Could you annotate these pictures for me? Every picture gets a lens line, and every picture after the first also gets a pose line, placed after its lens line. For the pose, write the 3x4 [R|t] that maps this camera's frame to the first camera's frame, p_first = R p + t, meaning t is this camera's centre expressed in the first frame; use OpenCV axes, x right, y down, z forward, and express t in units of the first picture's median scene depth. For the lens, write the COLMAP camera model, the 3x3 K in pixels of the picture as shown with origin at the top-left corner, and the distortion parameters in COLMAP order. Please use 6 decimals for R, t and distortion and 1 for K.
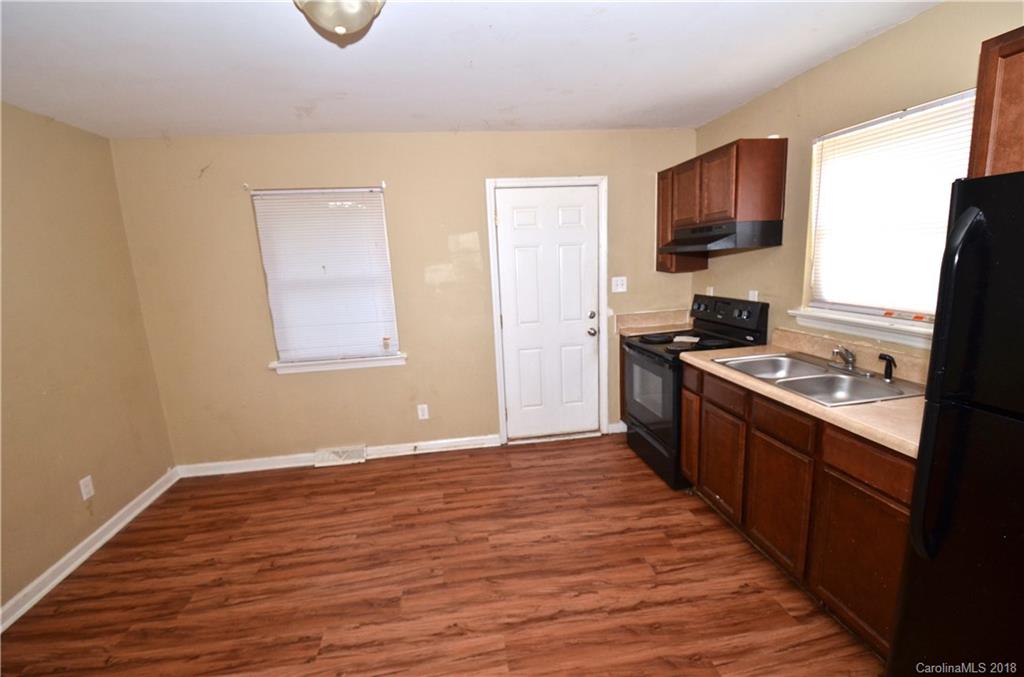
lens RADIAL K [[460.4, 0, 512.8], [0, 460.4, 339.6], [0, 0, 1]] dist [-0.010025, -0.001634]
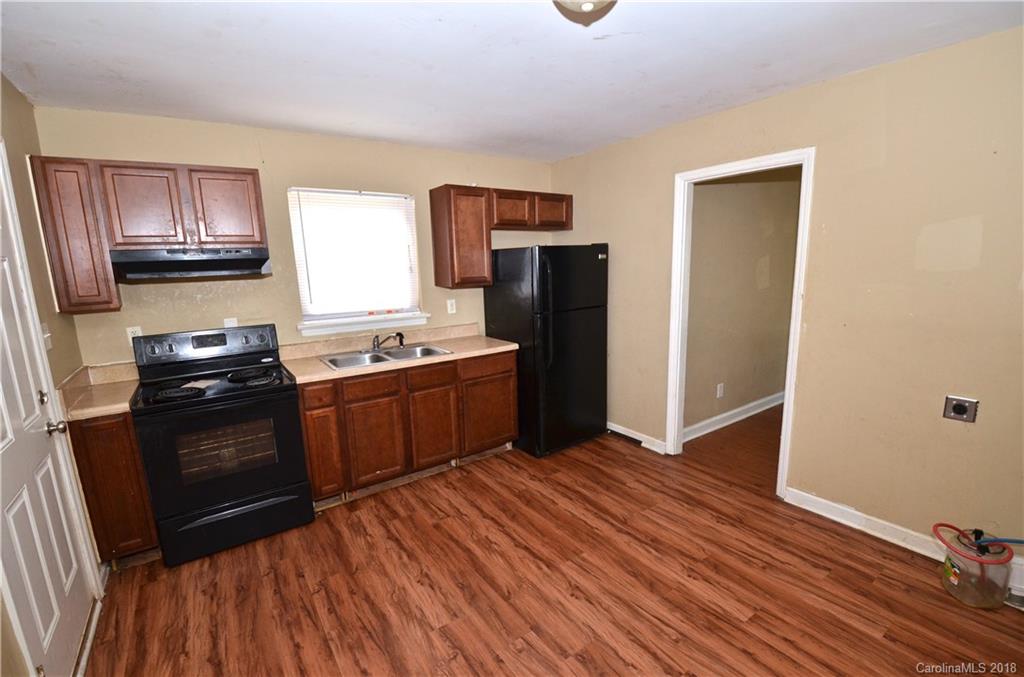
lens RADIAL K [[460.4, 0, 506.0], [0, 460.4, 343.1], [0, 0, 1]] dist [-0.010025, -0.001634]
pose [[-0.441739, -0.091613, 0.892454, -0.877720], [0.215978, 0.954657, 0.204901, -0.185970], [-0.870758, 0.283263, -0.401923, 1.267151]]
